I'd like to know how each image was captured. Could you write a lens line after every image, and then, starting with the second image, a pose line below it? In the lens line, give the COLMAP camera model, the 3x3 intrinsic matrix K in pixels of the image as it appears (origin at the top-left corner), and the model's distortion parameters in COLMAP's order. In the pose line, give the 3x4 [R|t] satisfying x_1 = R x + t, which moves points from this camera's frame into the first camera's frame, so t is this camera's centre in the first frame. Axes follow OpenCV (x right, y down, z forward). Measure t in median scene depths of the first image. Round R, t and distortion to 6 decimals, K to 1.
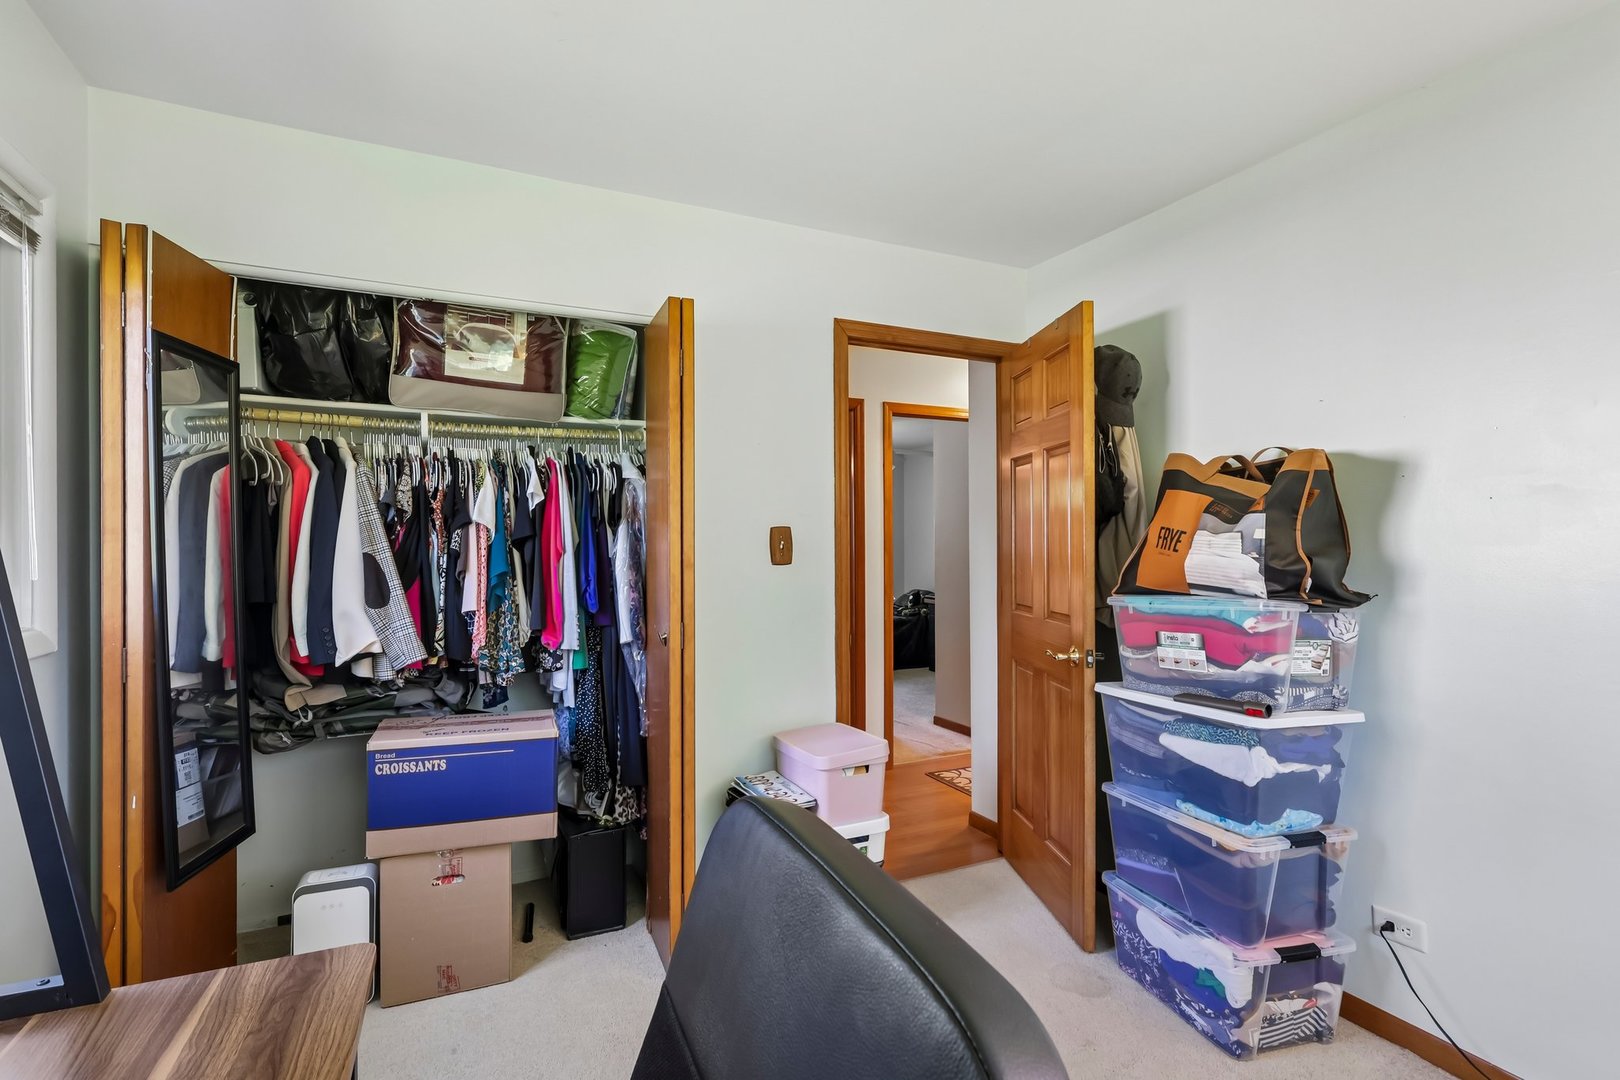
lens RADIAL K [[767.3, 0, 811.2], [0, 767.3, 544.4], [0, 0, 1]] dist [0.000046, -0.000847]
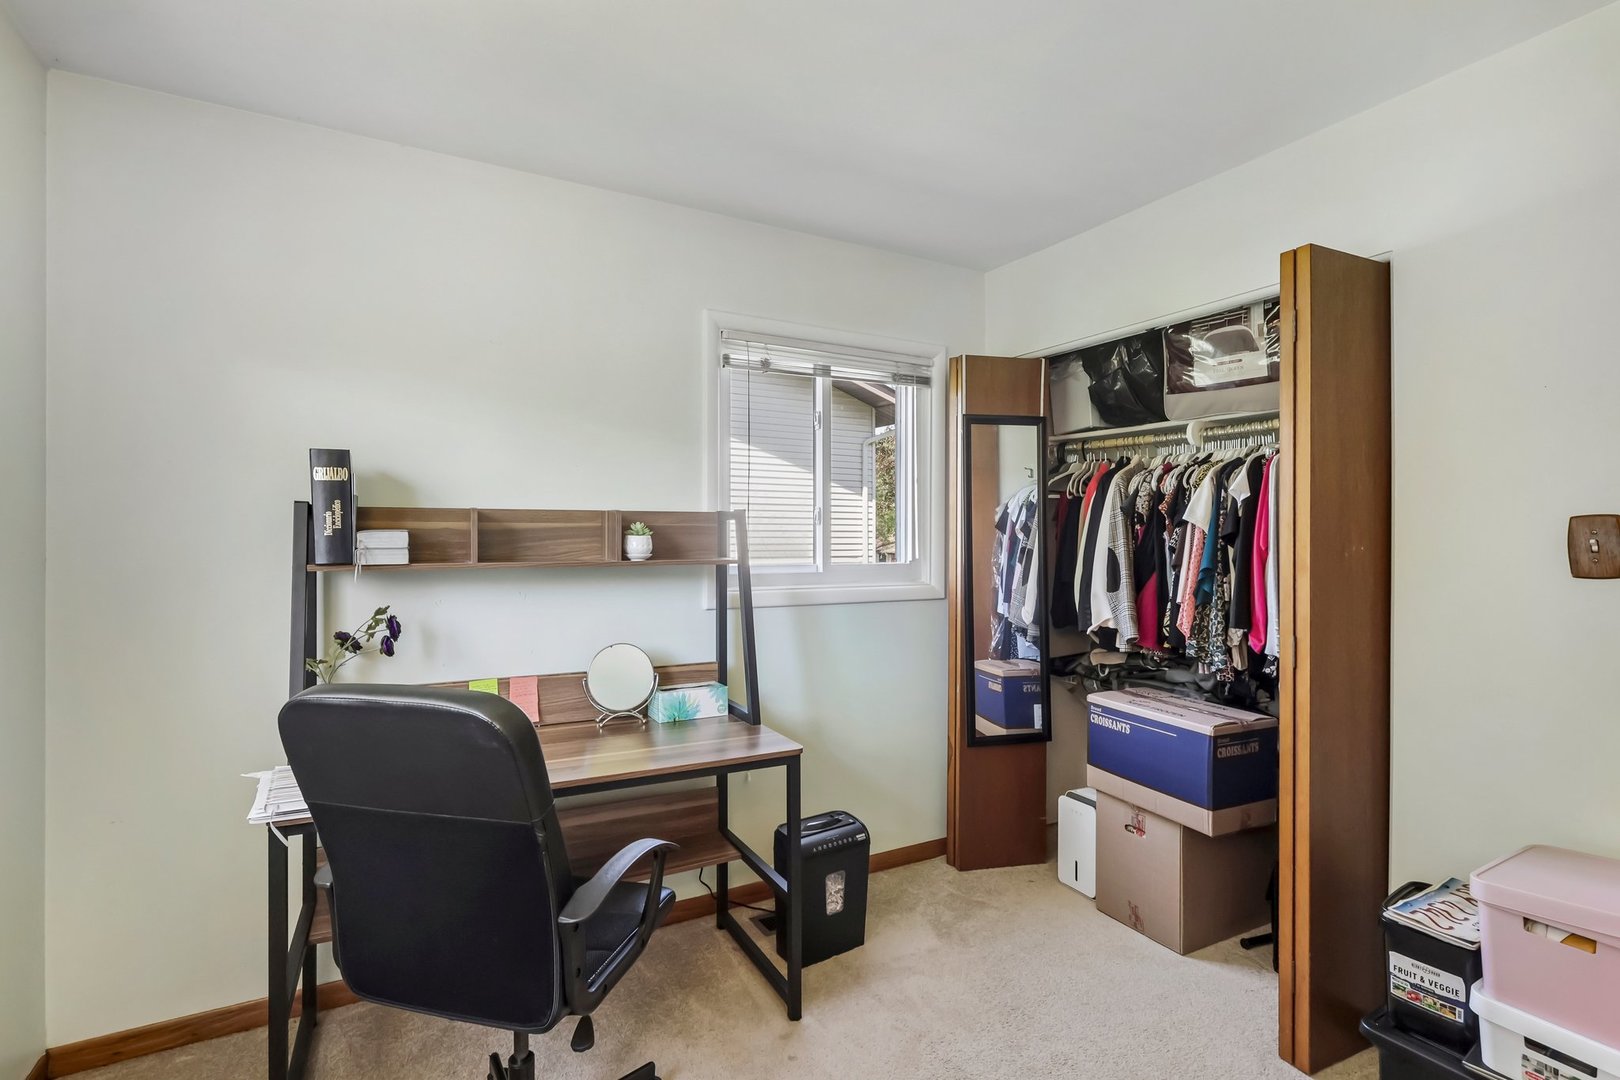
lens RADIAL K [[767.3, 0, 815.2], [0, 767.3, 537.4], [0, 0, 1]] dist [0.000046, -0.000847]
pose [[0.072544, -0.000131, -0.997365, 0.609938], [-0.004995, 0.999987, -0.000495, -0.002404], [0.997353, 0.005018, 0.072542, 0.408904]]
